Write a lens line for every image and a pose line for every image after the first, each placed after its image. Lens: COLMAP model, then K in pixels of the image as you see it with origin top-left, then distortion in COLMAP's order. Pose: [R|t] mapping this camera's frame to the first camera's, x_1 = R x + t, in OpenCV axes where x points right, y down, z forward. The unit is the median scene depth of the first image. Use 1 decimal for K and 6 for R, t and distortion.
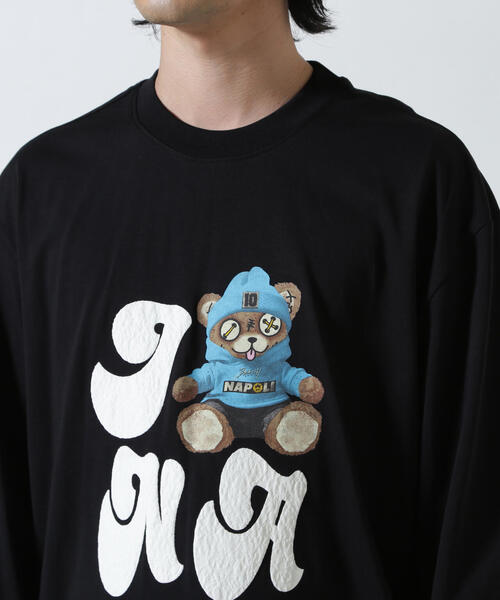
lens RADIAL K [[1219.4, 0, 250.0], [0, 1219.4, 300.0], [0, 0, 1]] dist [-0.051841, -0.274779]
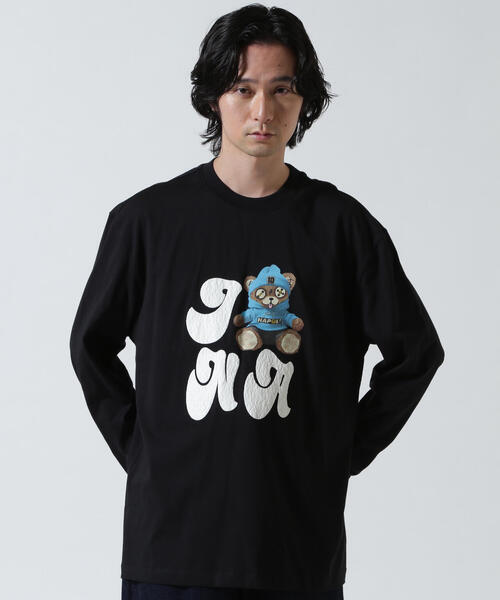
lens RADIAL K [[1611.6, 0, 250.0], [0, 1611.6, 300.0], [0, 0, 1]] dist [0.654016, 0.027979]
pose [[0.969062, 0.064218, 0.238317, -0.693806], [-0.054949, 0.997459, -0.045344, 0.161895], [-0.240623, 0.030846, 0.970128, -1.683580]]
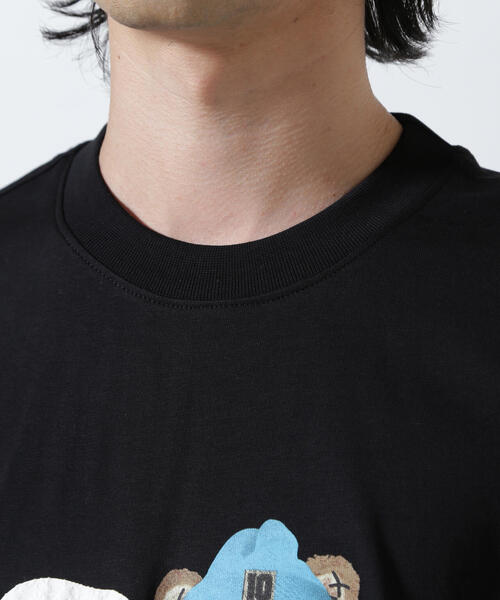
lens RADIAL K [[1938.3, 0, 250.0], [0, 1938.3, 300.0], [0, 0, 1]] dist [0.156789, 0.793603]
pose [[0.998665, 0.025354, -0.044994, 0.029620], [-0.029236, 0.995707, -0.087821, -0.047199], [0.042575, 0.089020, 0.995120, 0.195034]]
